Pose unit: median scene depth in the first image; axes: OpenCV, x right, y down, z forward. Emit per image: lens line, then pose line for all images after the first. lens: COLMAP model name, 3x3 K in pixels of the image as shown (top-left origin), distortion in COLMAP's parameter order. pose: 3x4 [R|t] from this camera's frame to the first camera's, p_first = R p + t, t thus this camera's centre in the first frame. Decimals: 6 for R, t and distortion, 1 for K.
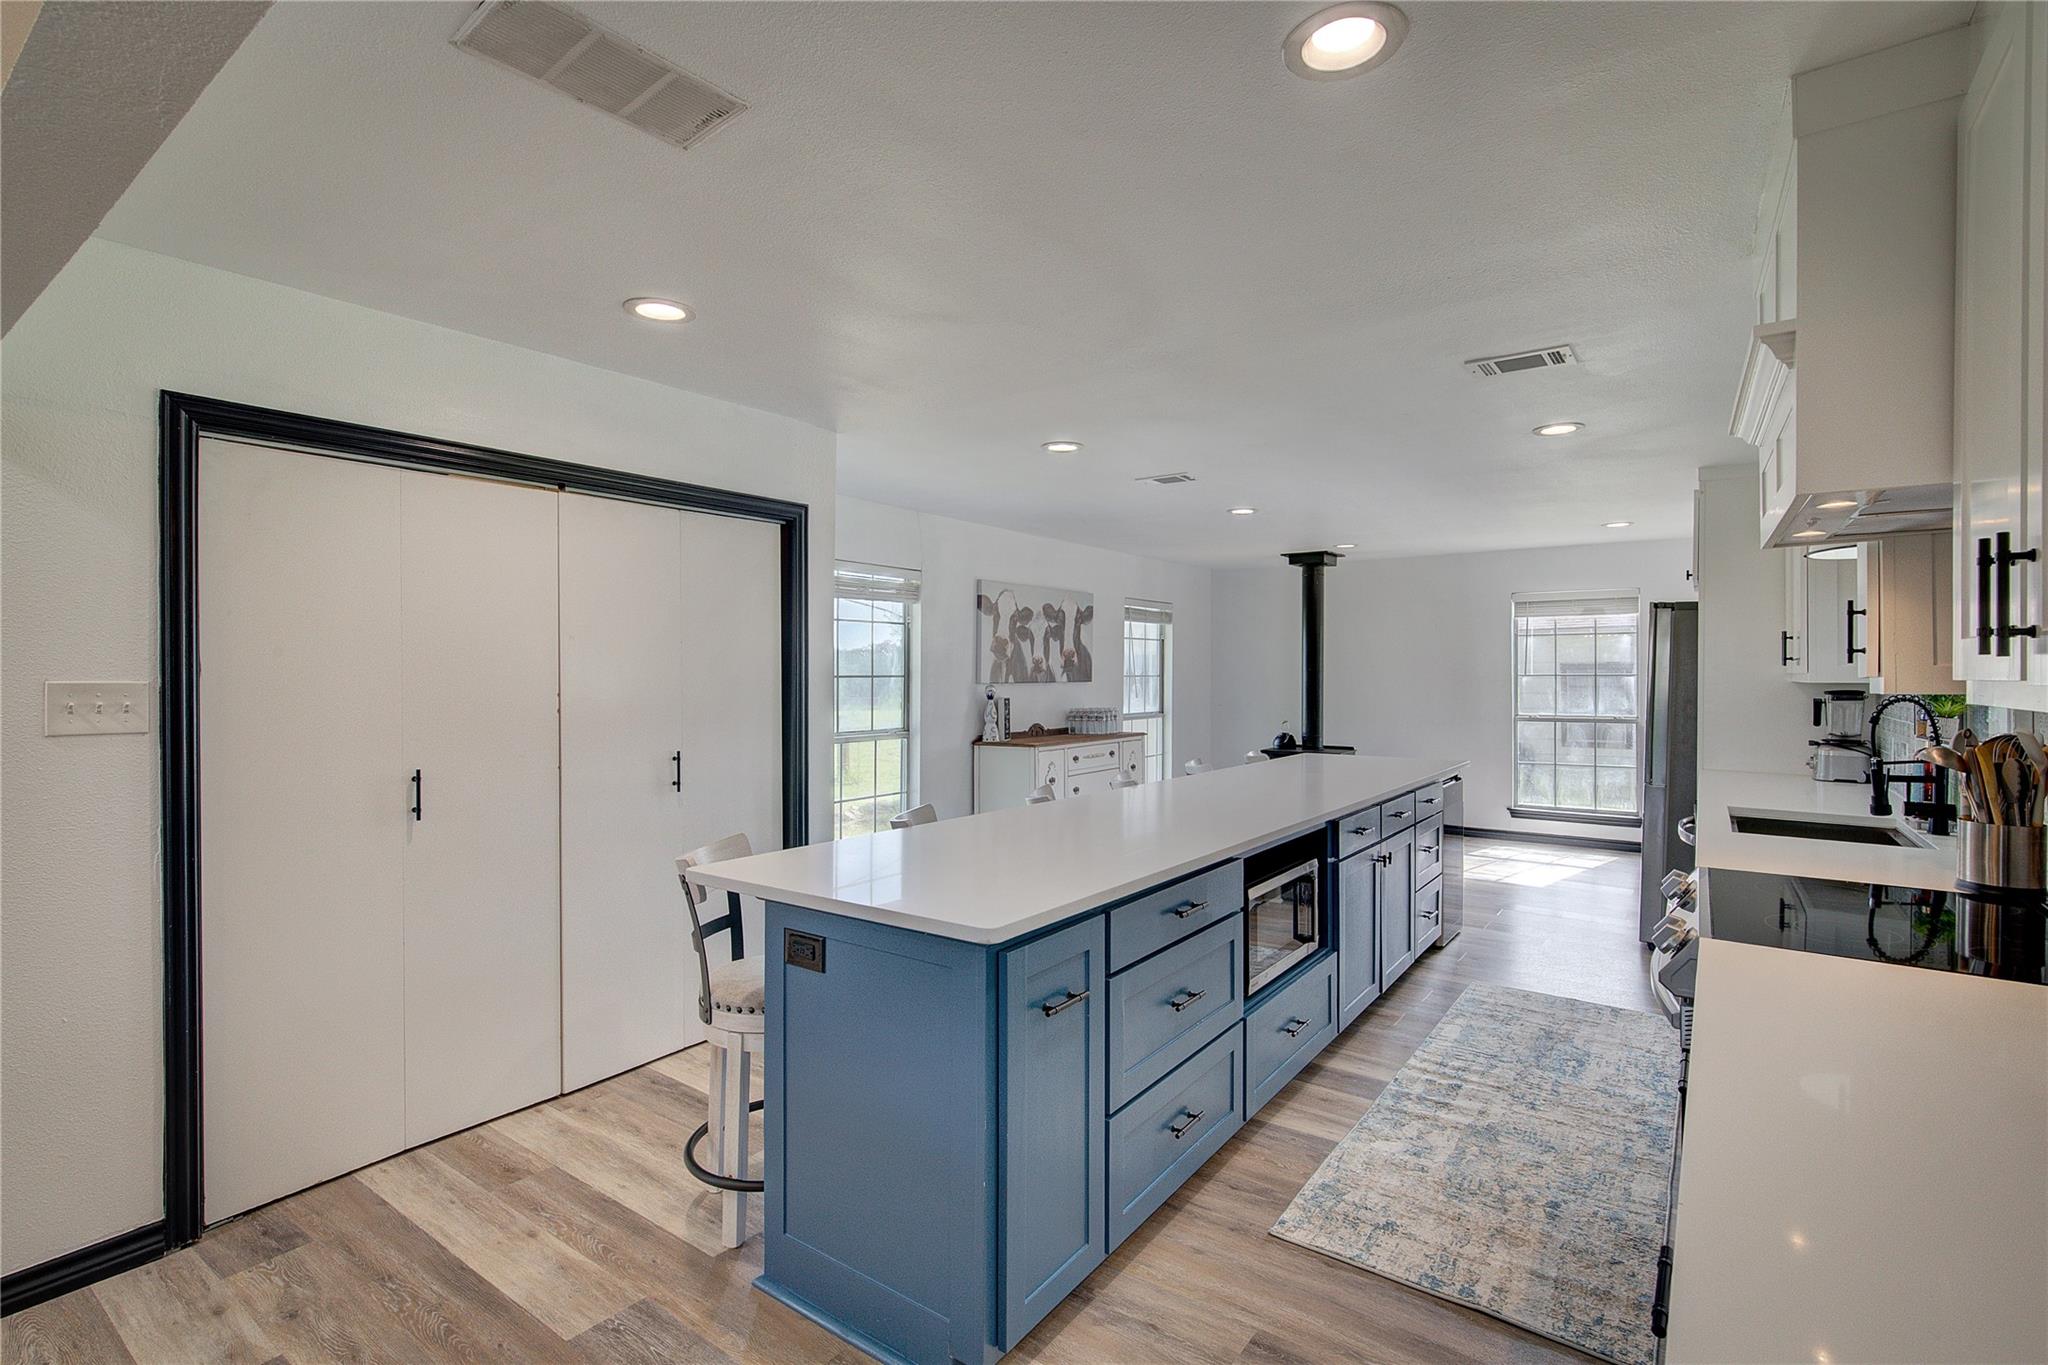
lens RADIAL K [[934.9, 0, 1057.5], [0, 934.9, 684.0], [0, 0, 1]] dist [-0.003110, 0.001406]
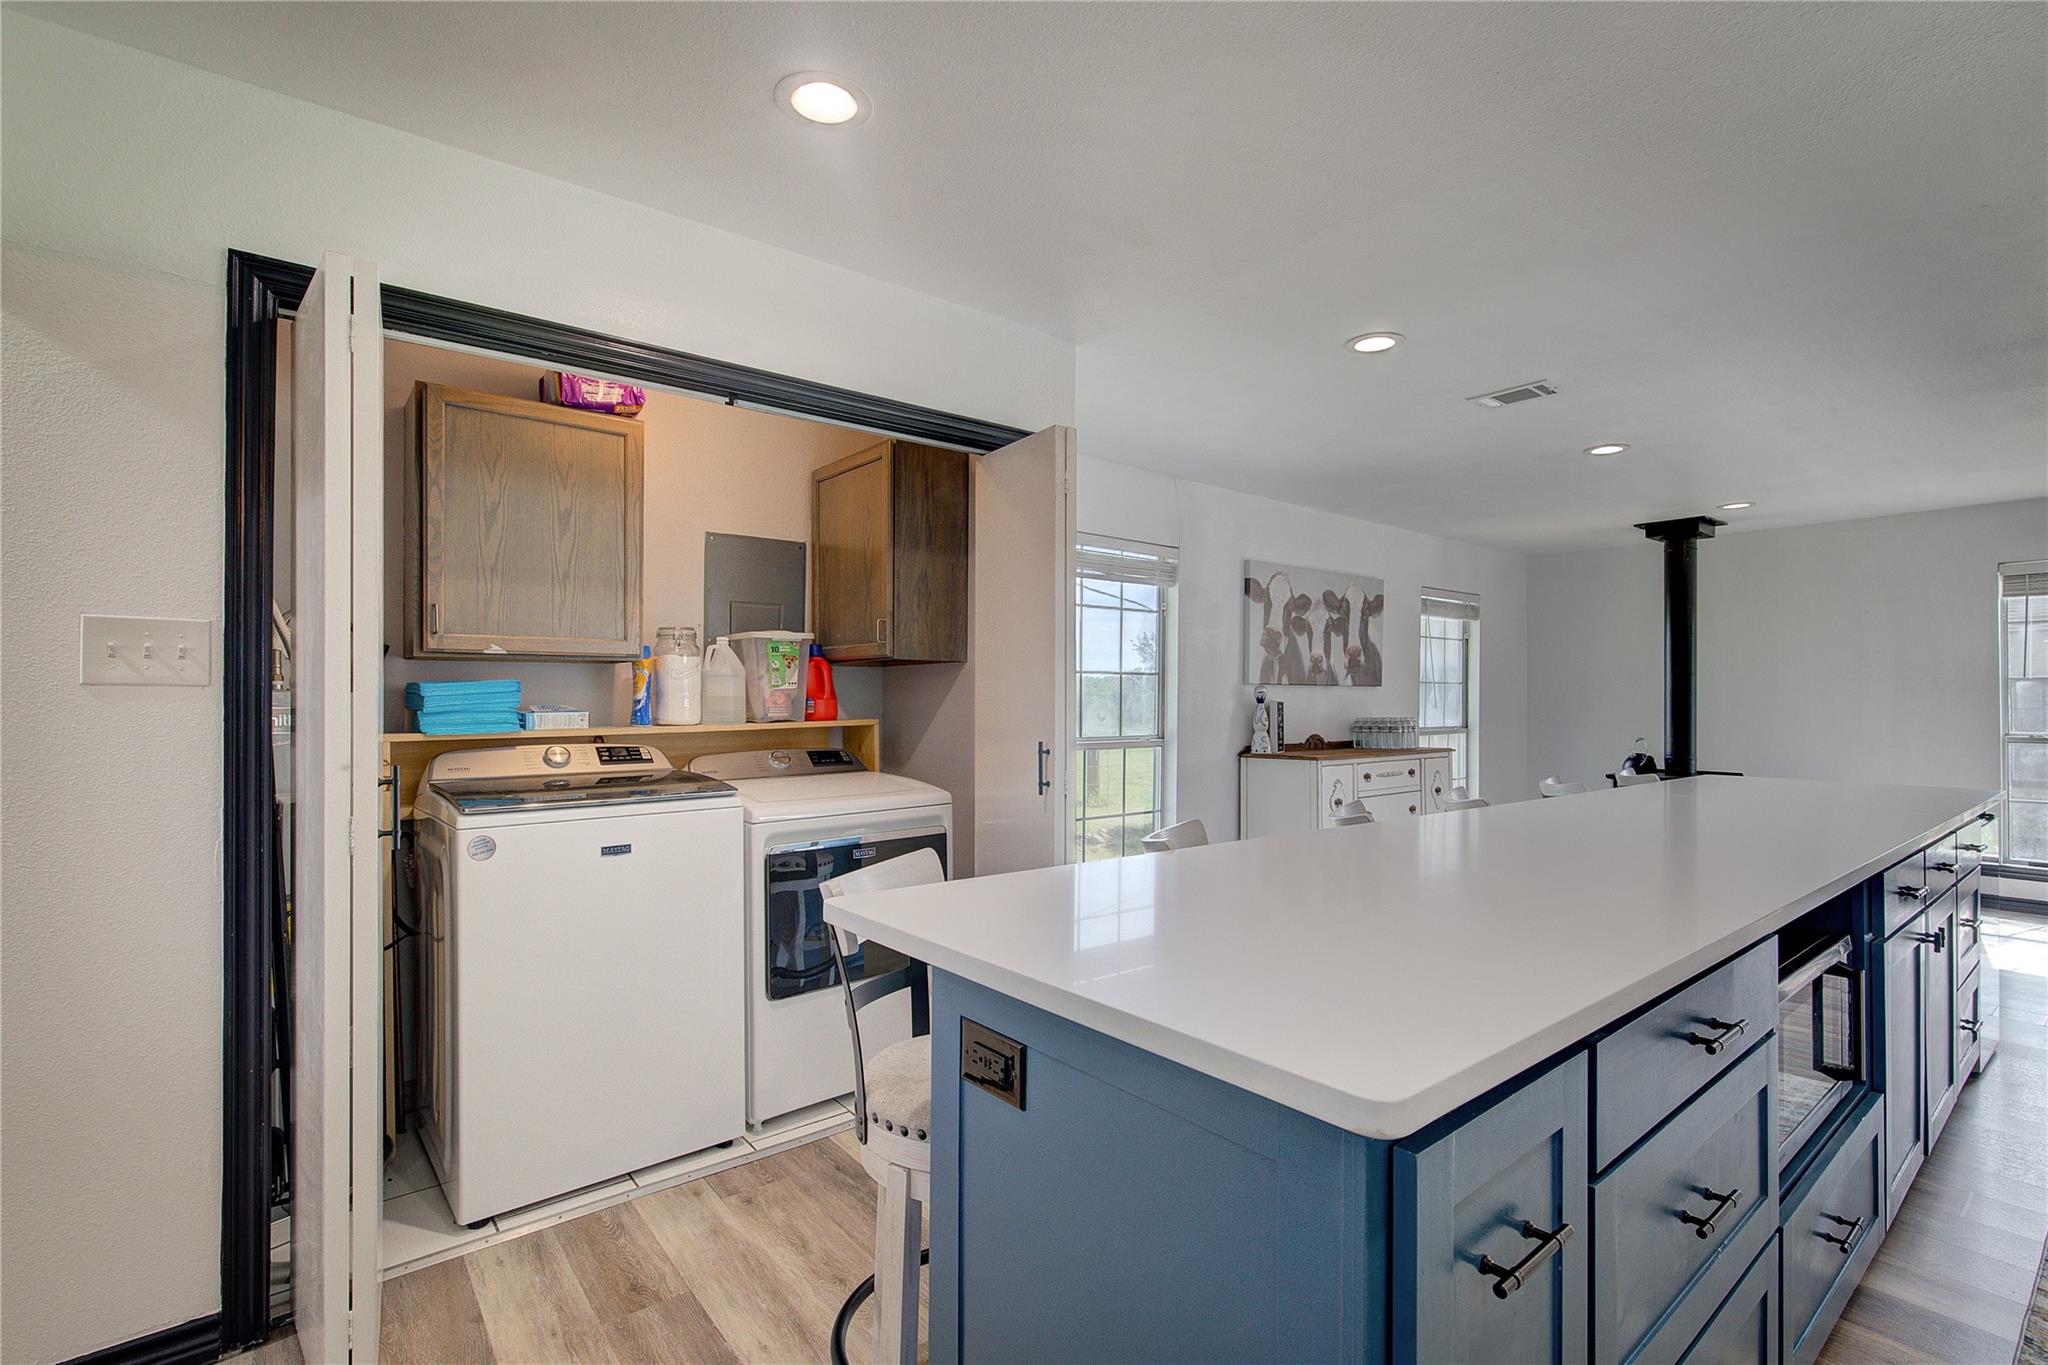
lens RADIAL K [[934.9, 0, 1054.3], [0, 934.9, 688.4], [0, 0, 1]] dist [-0.003110, 0.001406]
pose [[0.963962, -0.000988, -0.266037, -0.025507], [-0.005215, 0.999731, -0.022608, 0.021823], [0.265987, 0.023181, 0.963698, 0.137909]]
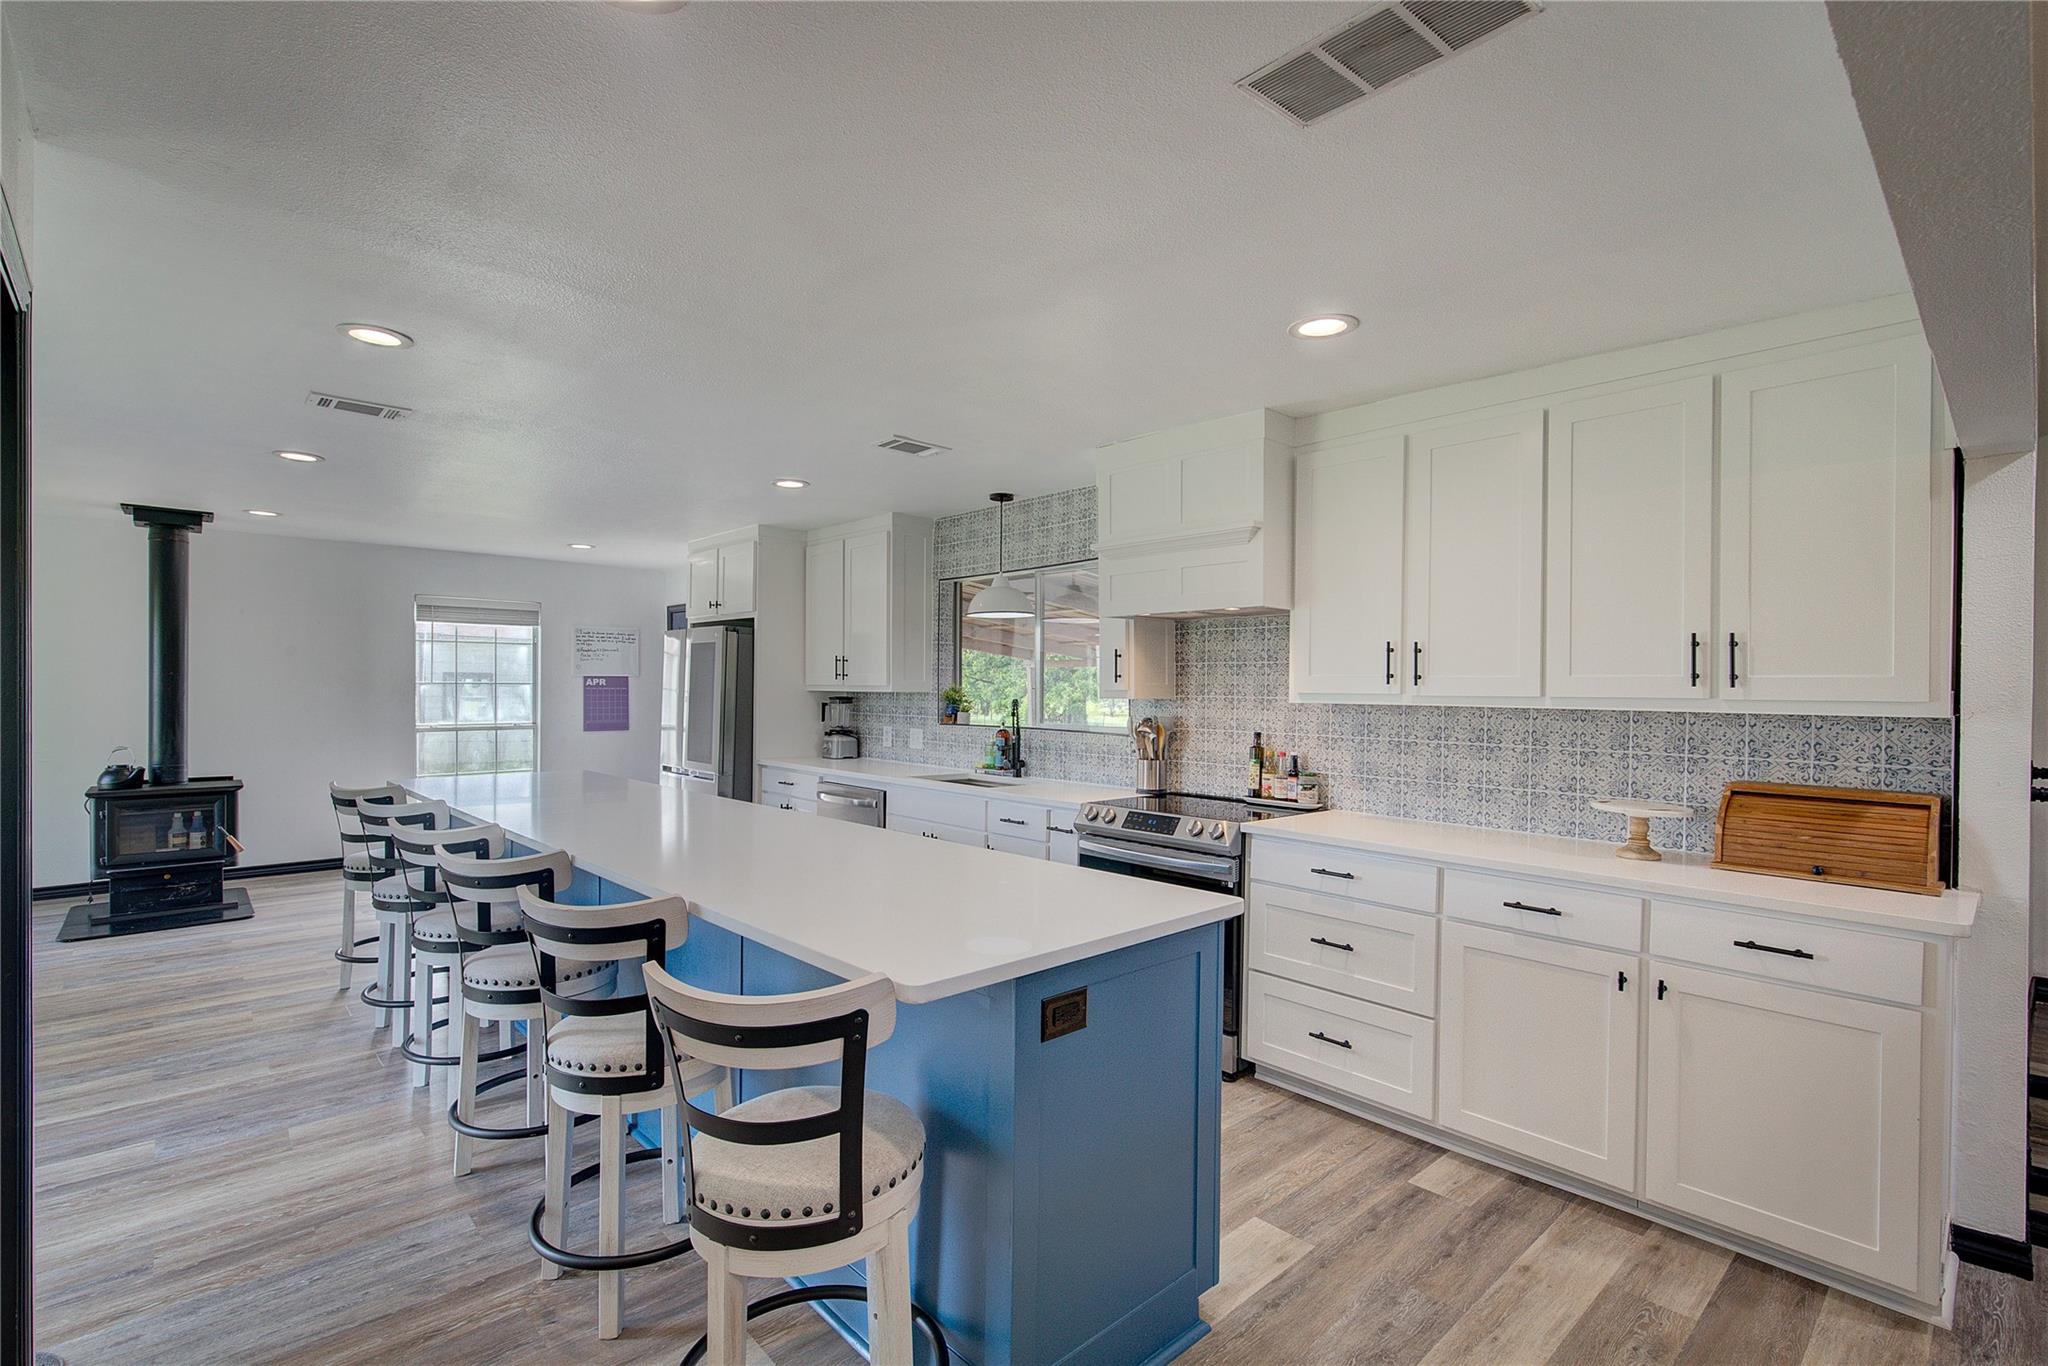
lens RADIAL K [[934.9, 0, 1021.7], [0, 934.9, 687.4], [0, 0, 1]] dist [-0.003110, 0.001406]
pose [[0.206684, 0.000174, 0.978408, -0.340176], [0.001071, 0.999999, -0.000404, -0.004339], [-0.978407, 0.001131, 0.206684, 0.260712]]
